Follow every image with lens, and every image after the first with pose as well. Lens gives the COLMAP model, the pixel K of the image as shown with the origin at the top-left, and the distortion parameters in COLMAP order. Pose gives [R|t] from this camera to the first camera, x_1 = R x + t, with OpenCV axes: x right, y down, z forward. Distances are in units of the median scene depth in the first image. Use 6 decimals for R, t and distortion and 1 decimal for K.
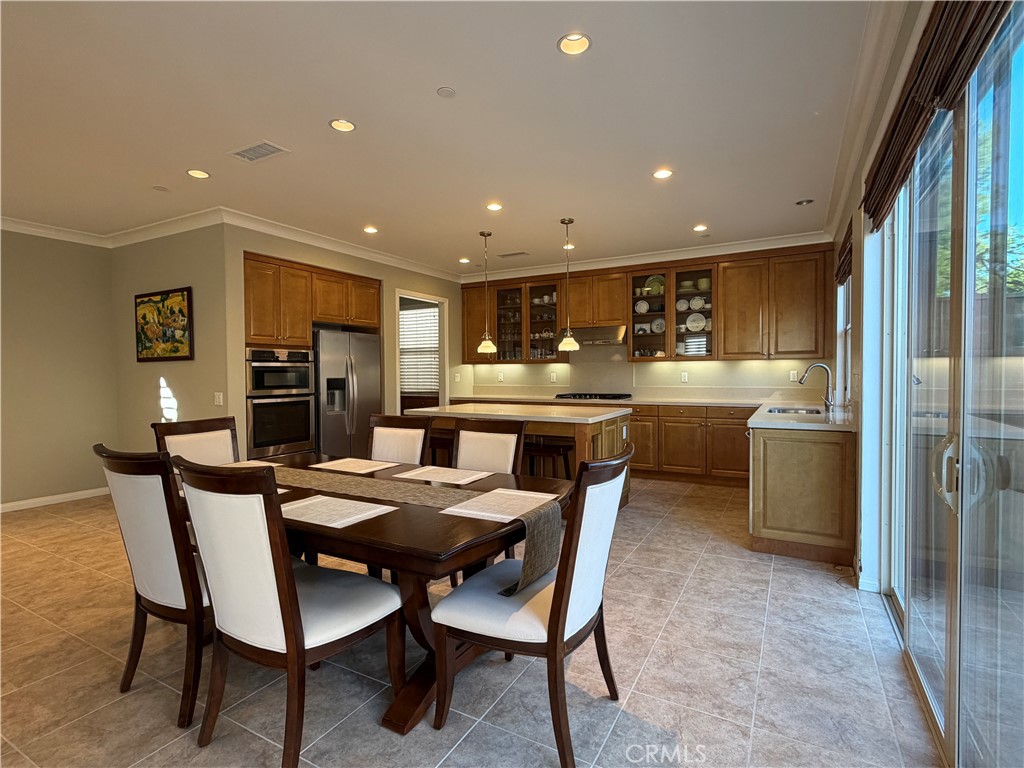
lens RADIAL K [[508.4, 0, 511.4], [0, 508.4, 386.7], [0, 0, 1]] dist [-0.000638, 0.000200]
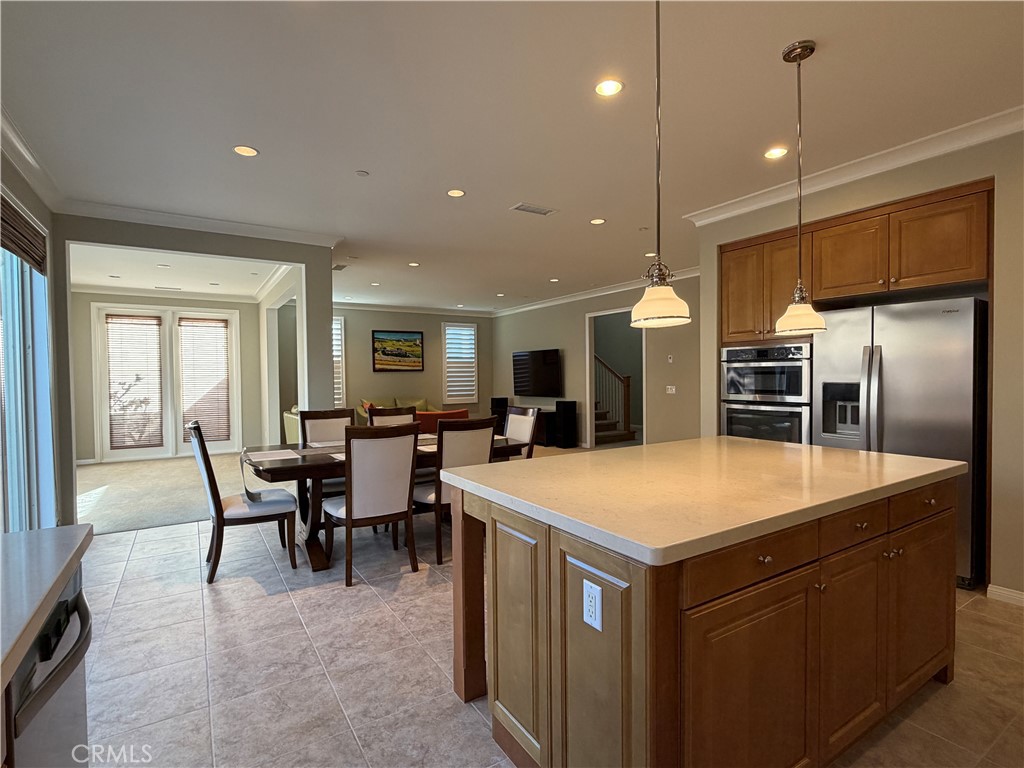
lens RADIAL K [[508.4, 0, 511.4], [0, 508.4, 386.7], [0, 0, 1]] dist [-0.000638, 0.000200]
pose [[-0.473740, 0.031550, -0.880099, 0.858817], [-0.012751, 0.999008, 0.042677, -0.070411], [0.880573, 0.031440, -0.472867, 1.926679]]
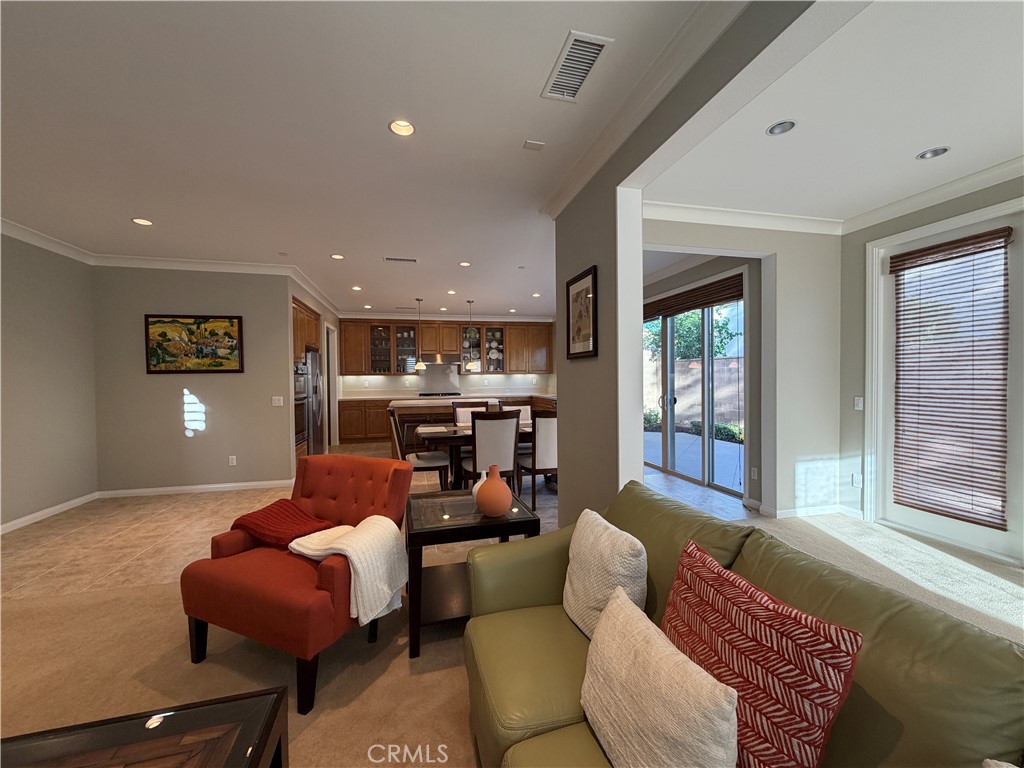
lens RADIAL K [[407.8, 0, 511.1], [0, 407.8, 384.7], [0, 0, 1]] dist [-0.000642, -0.000279]
pose [[0.730668, -0.013430, 0.682601, -0.699289], [0.025596, 0.999642, -0.007732, 0.002831], [-0.682253, 0.023121, 0.730750, -0.186334]]
